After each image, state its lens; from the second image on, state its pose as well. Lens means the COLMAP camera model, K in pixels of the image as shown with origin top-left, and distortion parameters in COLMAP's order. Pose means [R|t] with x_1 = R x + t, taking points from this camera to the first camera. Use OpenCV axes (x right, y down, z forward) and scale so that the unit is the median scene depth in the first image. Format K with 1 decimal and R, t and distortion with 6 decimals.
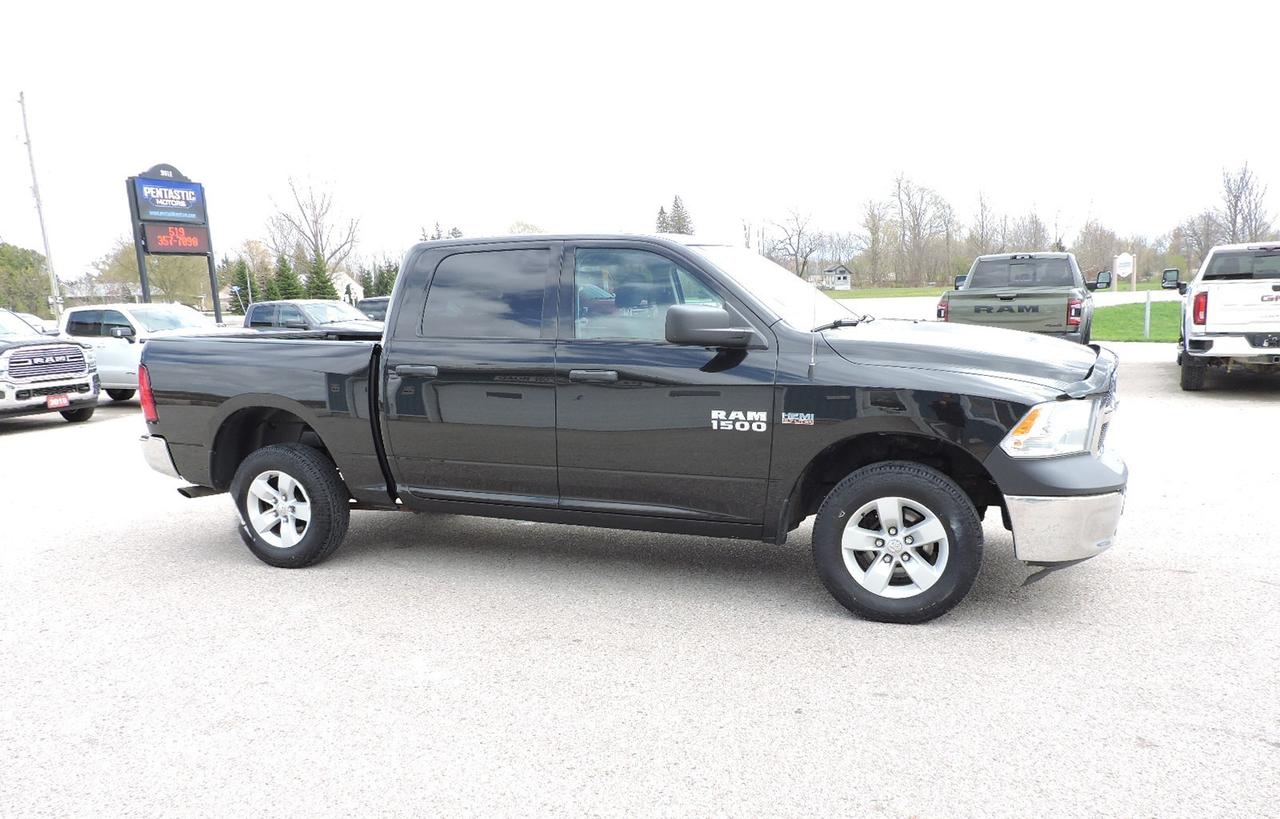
lens RADIAL K [[880.4, 0, 644.0], [0, 880.4, 472.9], [0, 0, 1]] dist [0.004918, 0.001953]
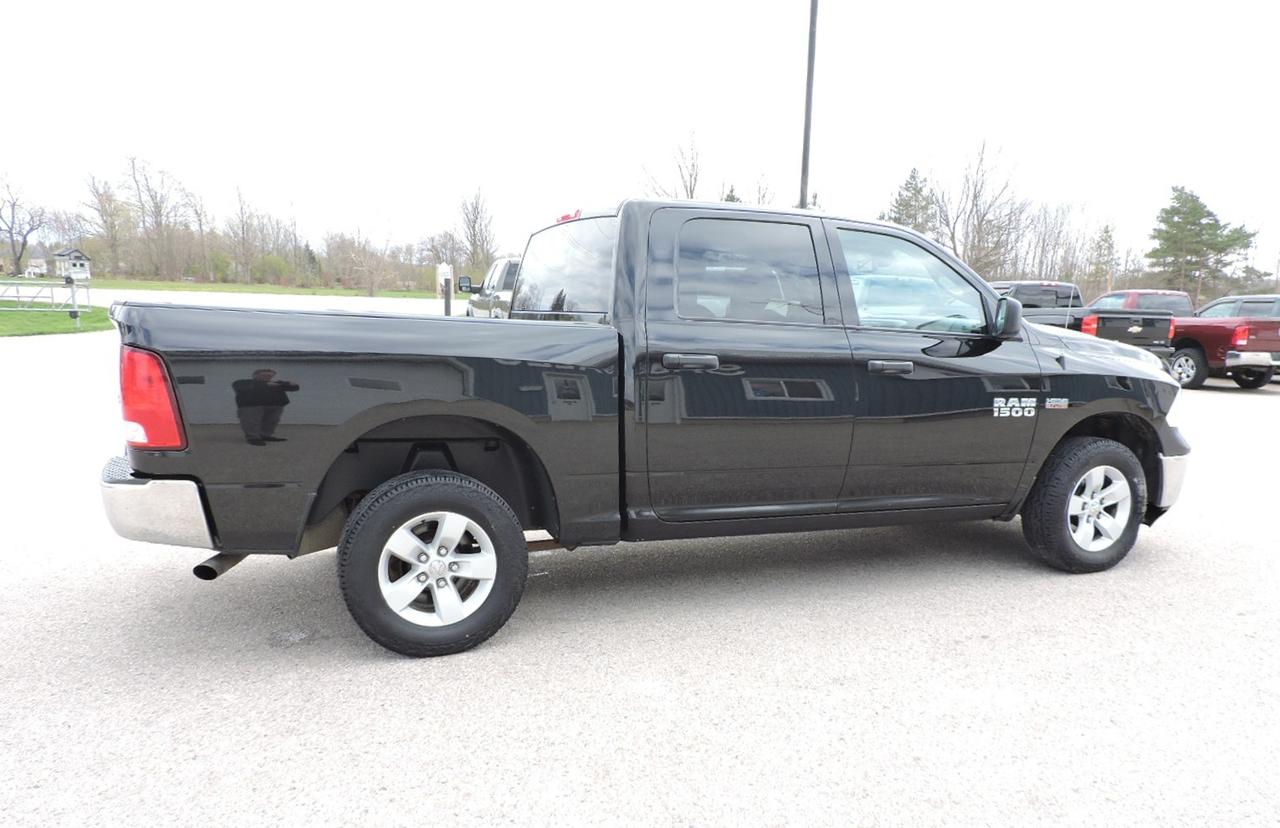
lens RADIAL K [[920.8, 0, 643.6], [0, 920.8, 476.0], [0, 0, 1]] dist [-0.000366, 0.000438]
pose [[0.721288, -0.080663, 0.687922, -0.997994], [0.084625, 0.996018, 0.028060, -0.045589], [-0.687446, 0.037976, 0.725242, 0.497169]]
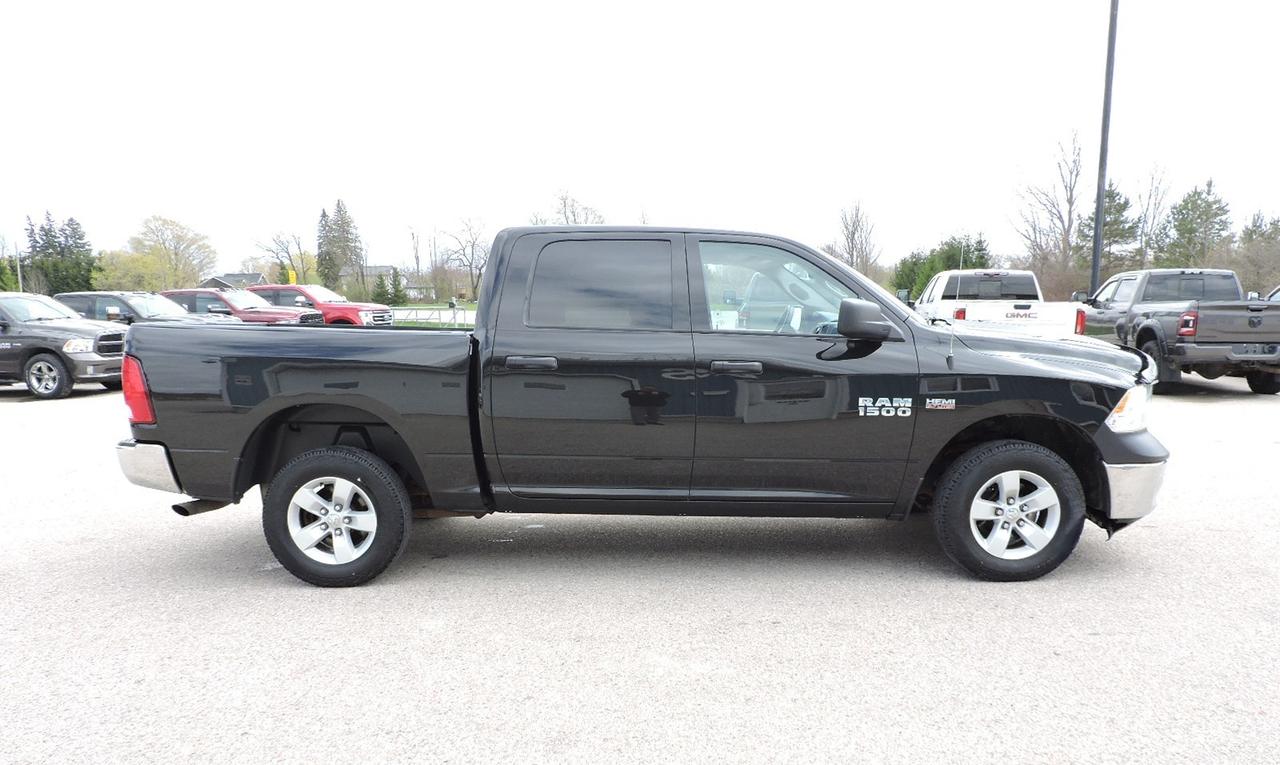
lens RADIAL K [[875.2, 0, 636.9], [0, 875.2, 476.9], [0, 0, 1]] dist [0.000169, 0.002807]
pose [[0.937808, -0.040994, 0.344726, -0.551883], [0.043222, 0.999065, 0.001223, 0.012106], [-0.344453, 0.013753, 0.938703, 0.095031]]
